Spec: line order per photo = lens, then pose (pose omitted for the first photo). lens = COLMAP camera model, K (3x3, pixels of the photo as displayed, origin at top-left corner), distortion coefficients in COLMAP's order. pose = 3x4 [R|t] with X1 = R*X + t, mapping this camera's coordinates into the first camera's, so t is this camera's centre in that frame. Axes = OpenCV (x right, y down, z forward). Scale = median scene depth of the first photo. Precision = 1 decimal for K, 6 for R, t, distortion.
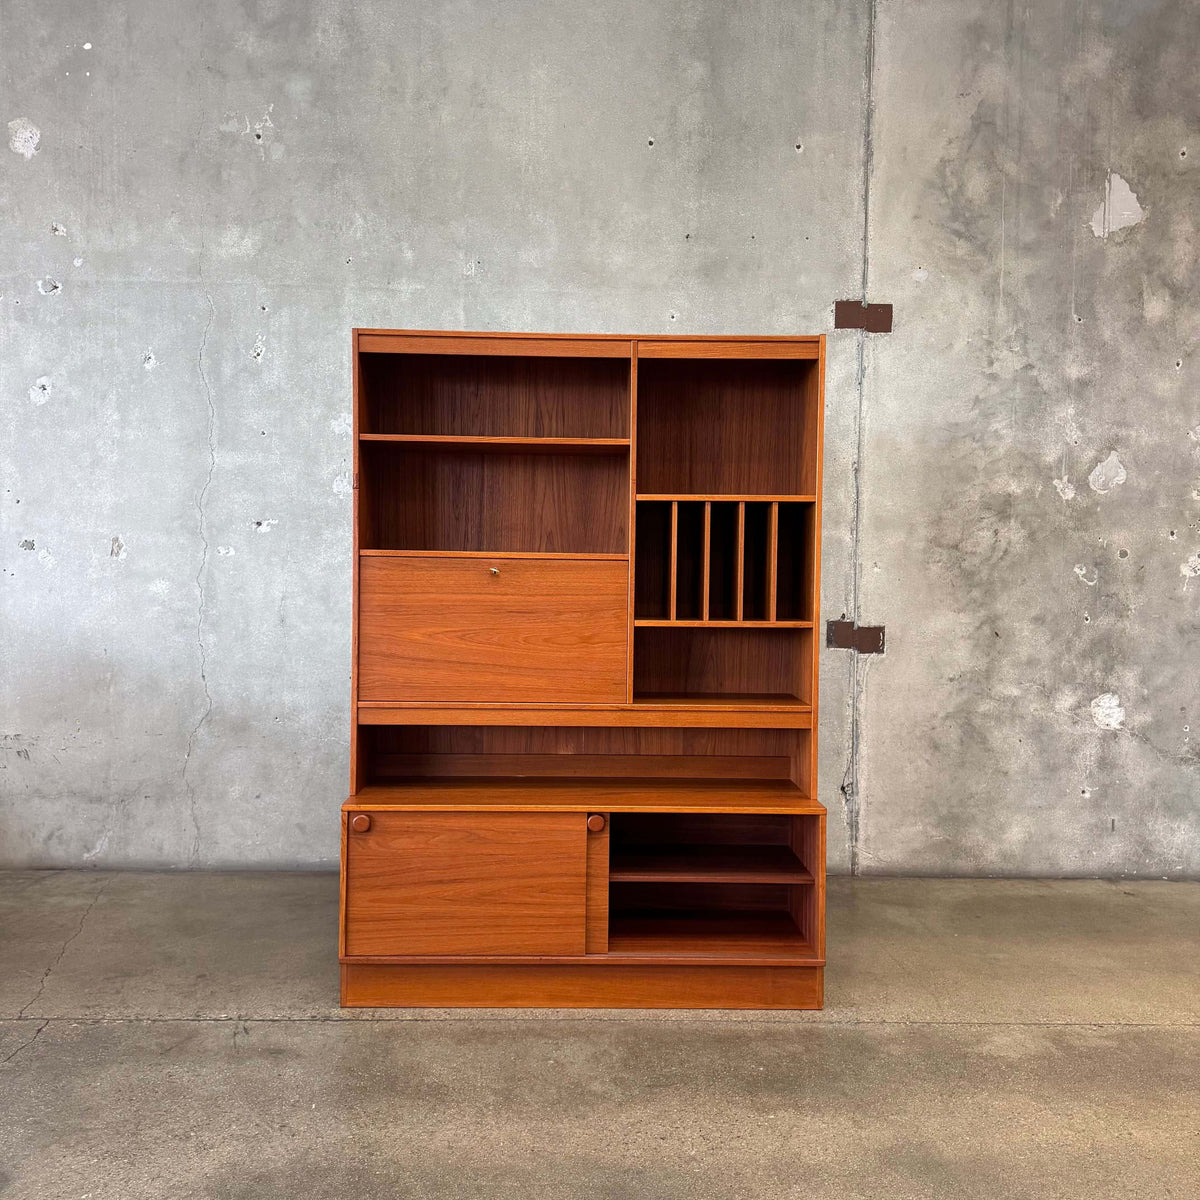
lens RADIAL K [[1104.5, 0, 592.5], [0, 1104.5, 603.0], [0, 0, 1]] dist [0.144895, -0.271588]
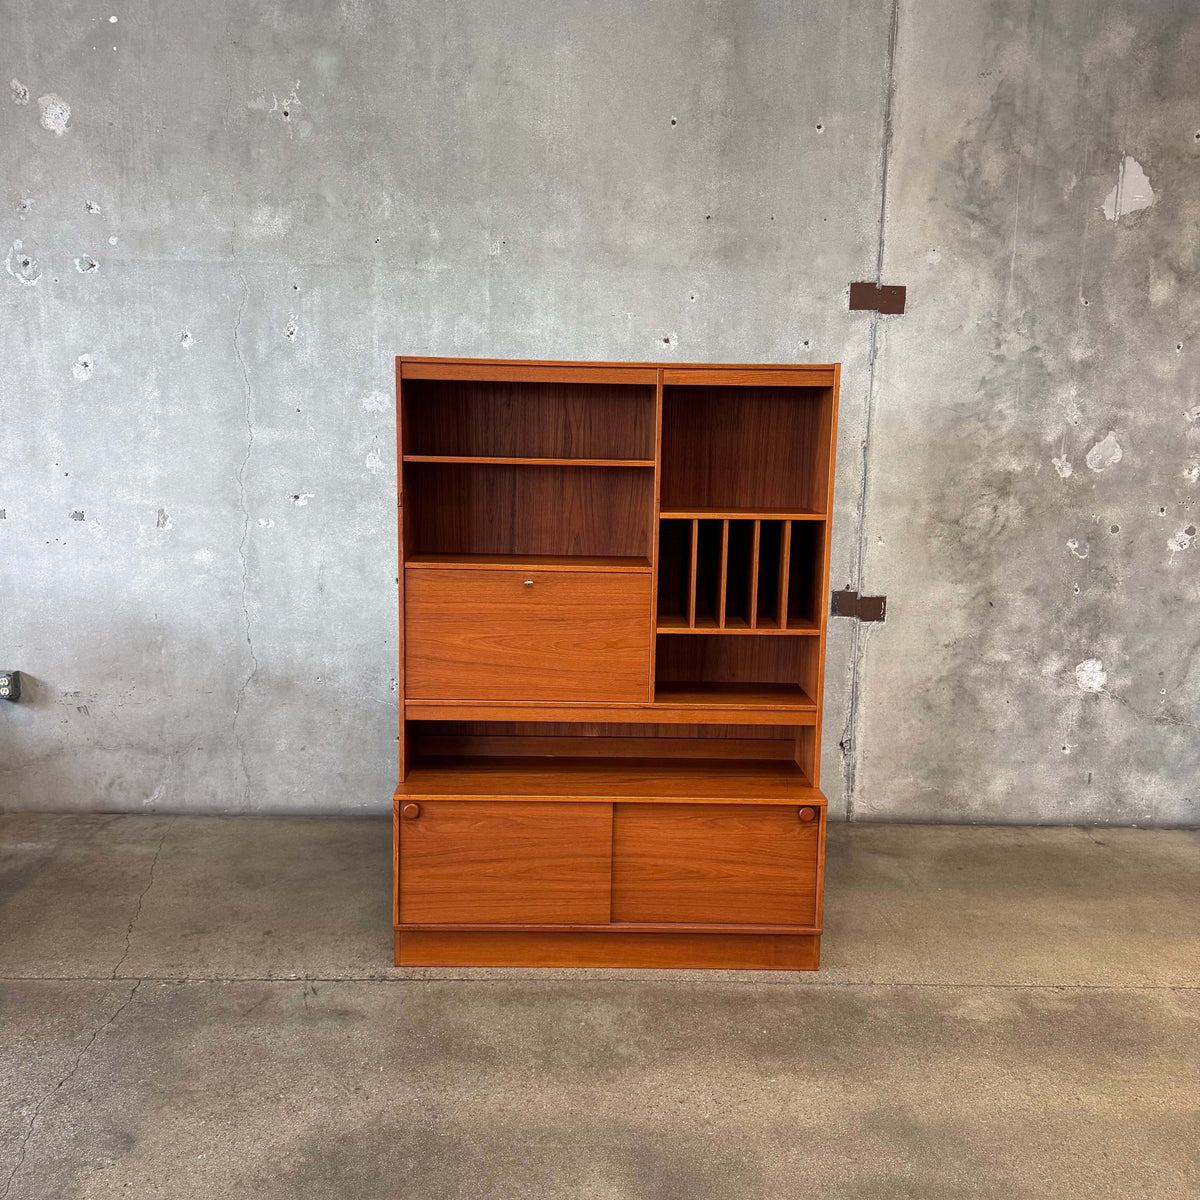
lens RADIAL K [[1102.5, 0, 595.7], [0, 1102.5, 604.1], [0, 0, 1]] dist [0.159411, -0.308860]
pose [[0.999980, 0.005939, 0.002082, -0.017793], [-0.006149, 0.992540, 0.121768, -0.100652], [-0.001343, -0.121778, 0.992556, -0.057110]]
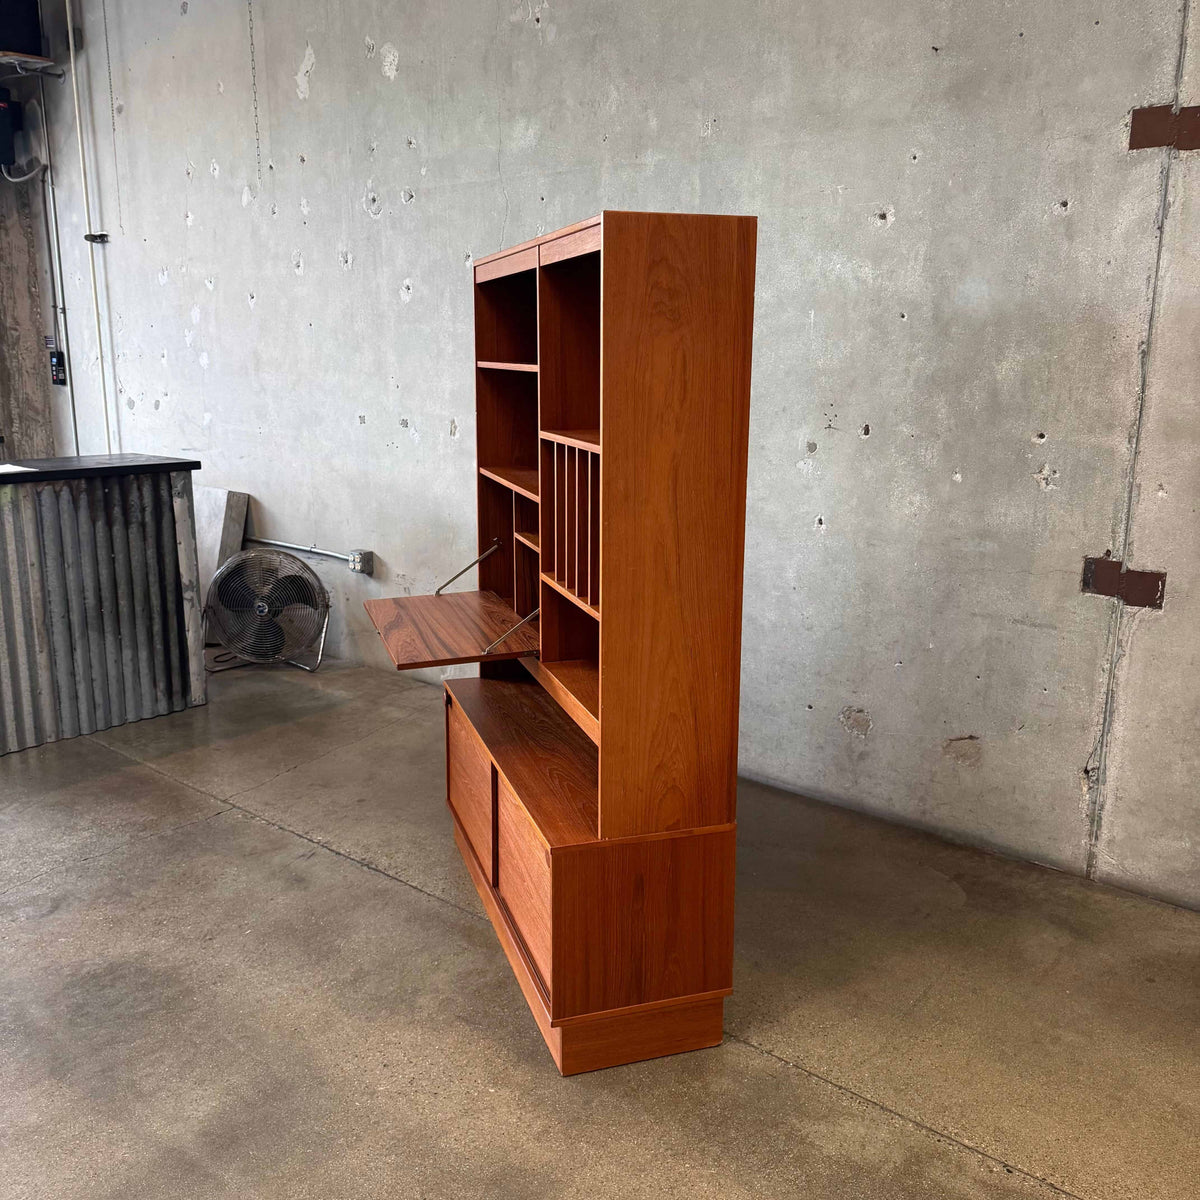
lens RADIAL K [[1118.4, 0, 603.2], [0, 1118.4, 605.5], [0, 0, 1]] dist [0.058476, -0.080675]
pose [[0.755493, 0.140137, -0.639994, 0.464681], [-0.020989, 0.981531, 0.190146, -0.091584], [0.654821, -0.130221, 0.744481, 0.211822]]
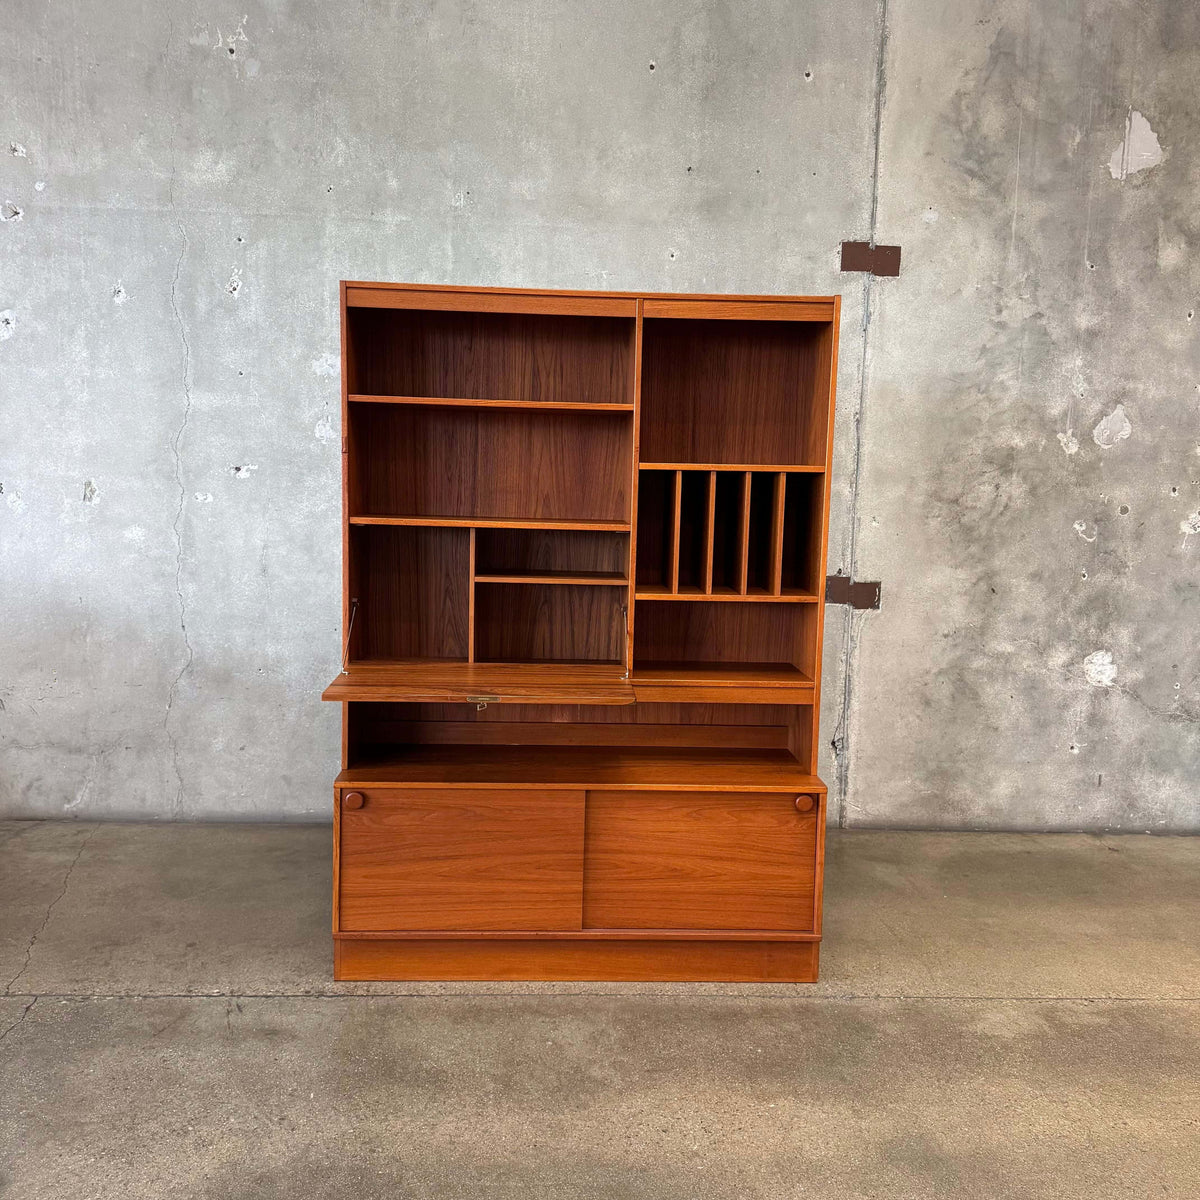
lens RADIAL K [[1106.9, 0, 595.0], [0, 1106.9, 603.1], [0, 0, 1]] dist [0.113467, -0.188509]
pose [[0.999604, 0.009178, 0.026604, -0.016627], [-0.011422, 0.996274, 0.085480, -0.041911], [-0.025720, -0.085750, 0.995985, 0.025015]]
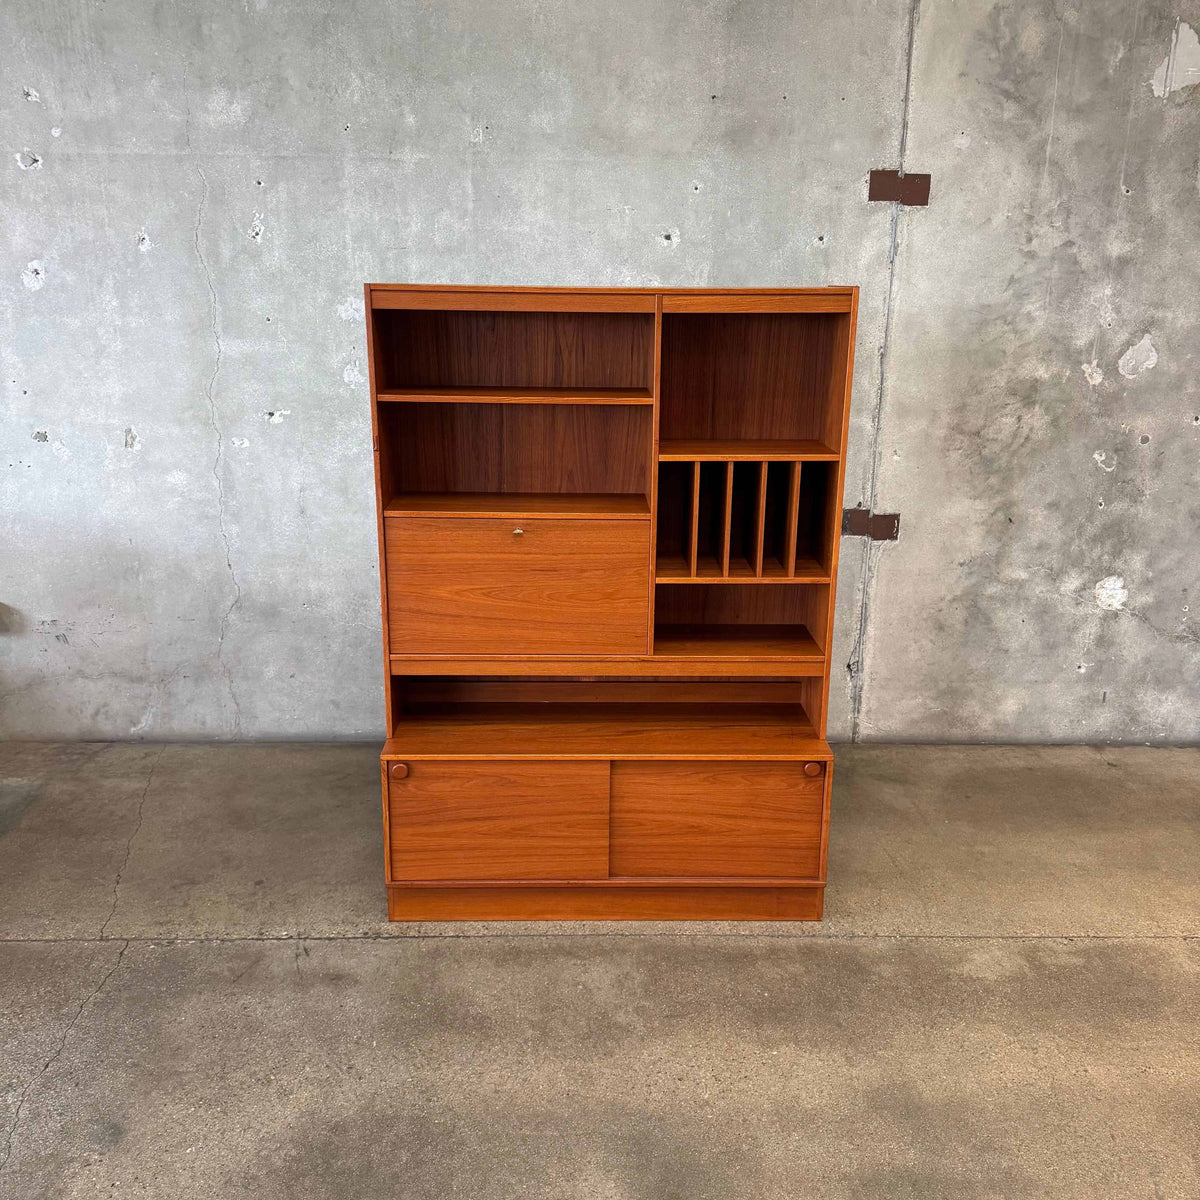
lens RADIAL K [[1104.4, 0, 598.8], [0, 1104.4, 601.4], [0, 0, 1]] dist [0.149673, -0.286511]
pose [[0.999995, -0.003269, 0.000355, -0.010907], [0.003076, 0.968266, 0.249901, -0.156993], [-0.001160, -0.249899, 0.968271, 0.003031]]
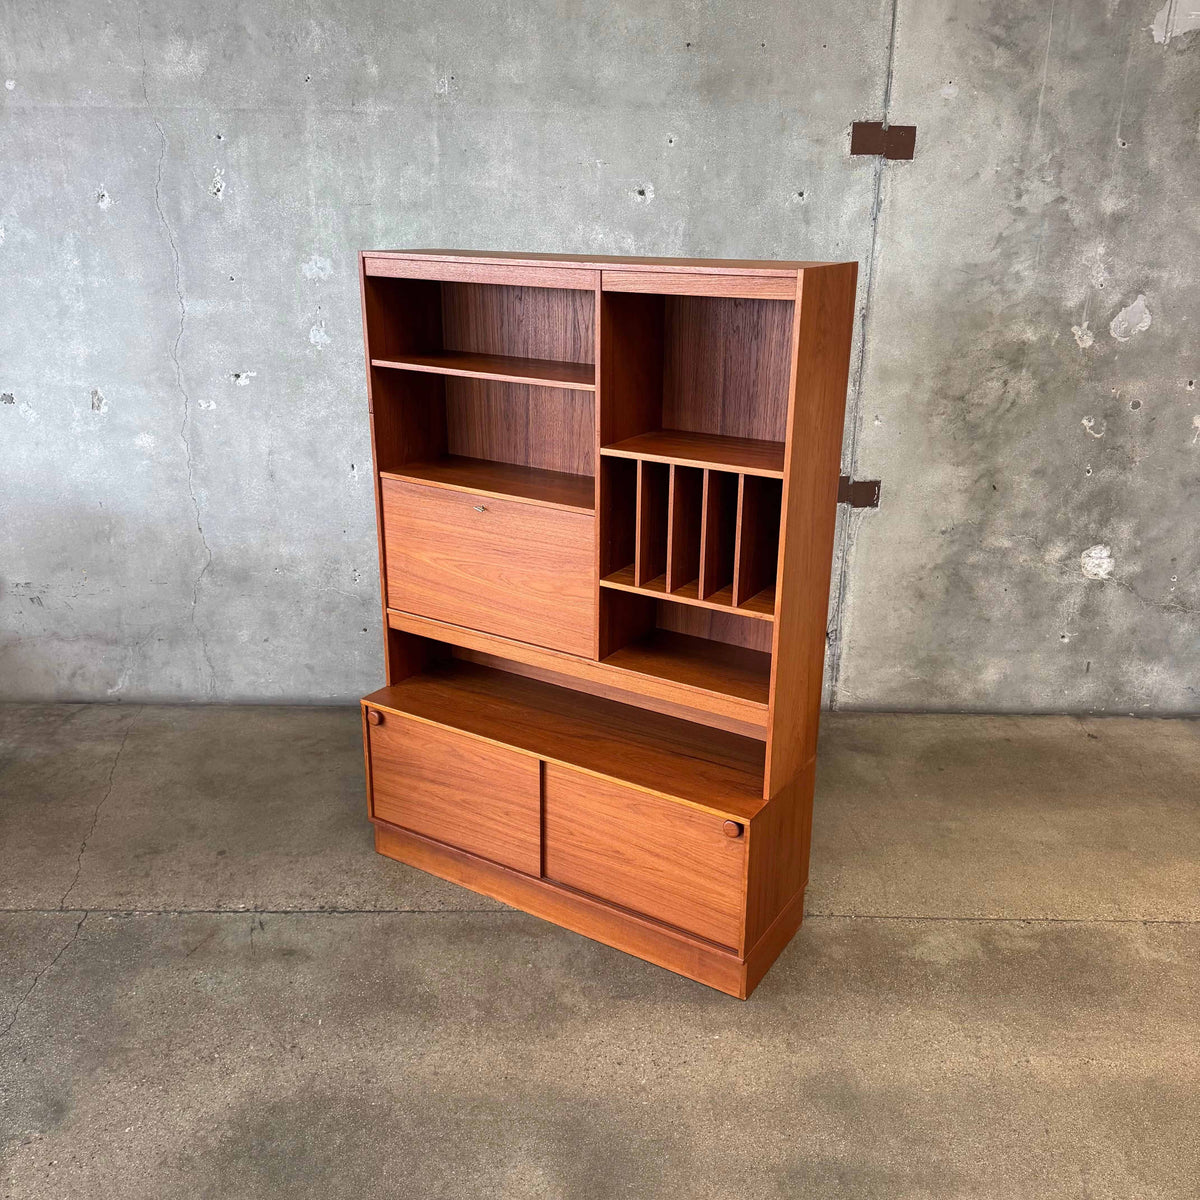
lens RADIAL K [[1104.1, 0, 597.3], [0, 1104.1, 603.9], [0, 0, 1]] dist [0.143574, -0.262954]
pose [[0.999742, 0.003986, -0.022368, 0.034817], [0.003088, 0.951522, 0.307565, -0.180954], [0.022510, -0.307555, 0.951264, 0.023935]]
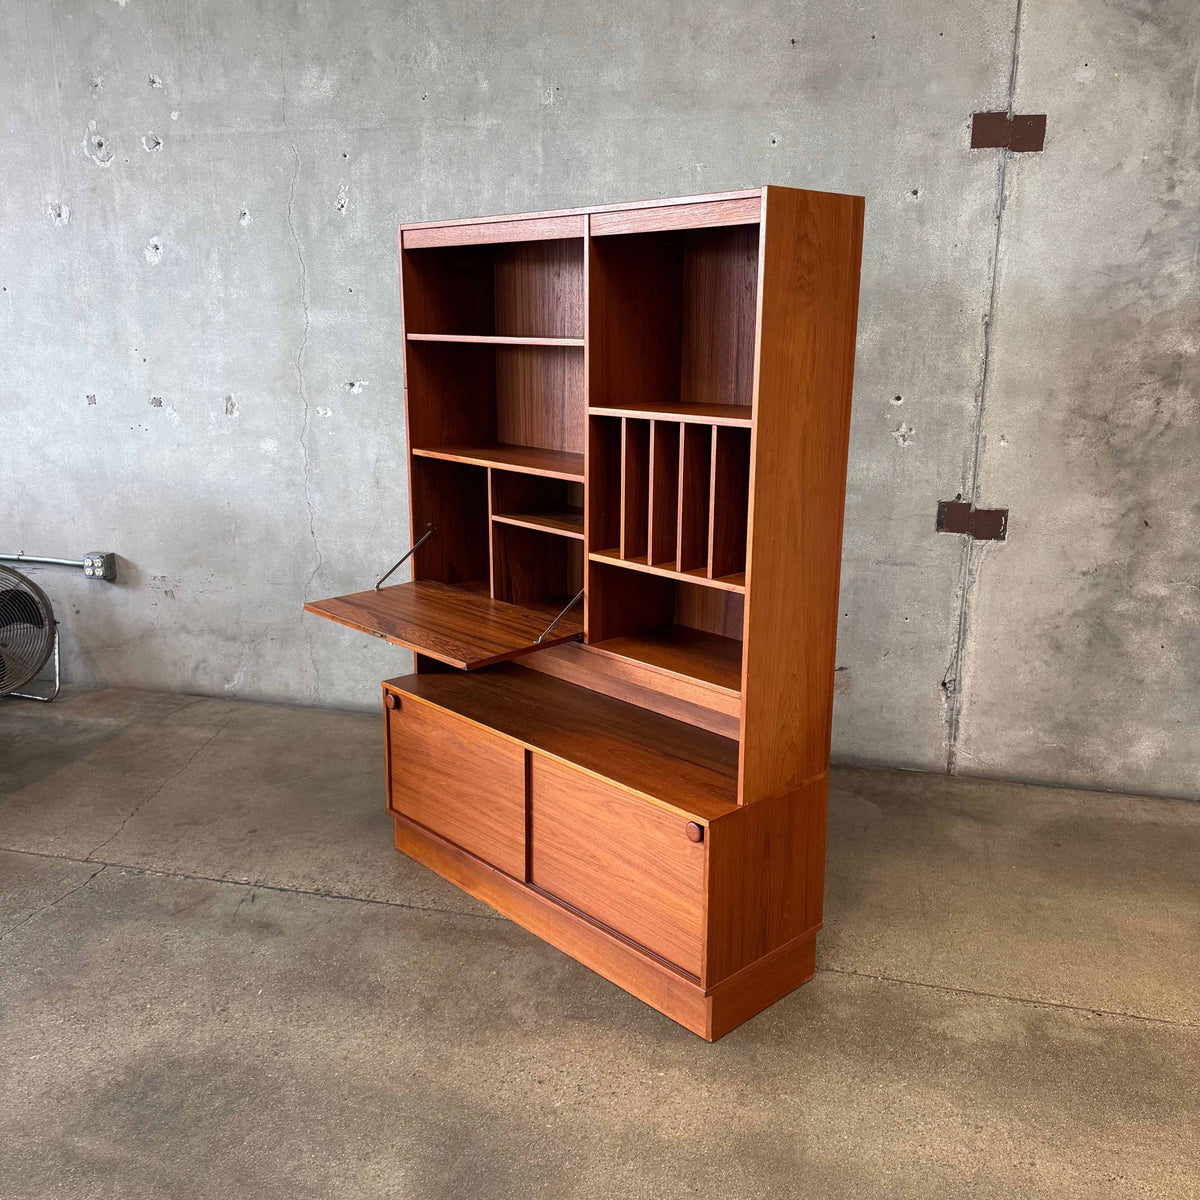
lens RADIAL K [[1107.9, 0, 601.2], [0, 1107.9, 606.0], [0, 0, 1]] dist [0.127385, -0.232544]
pose [[0.961815, 0.062885, -0.266378, 0.197525], [-0.005062, 0.977168, 0.212409, -0.091097], [0.273653, -0.202950, 0.940173, 0.075428]]
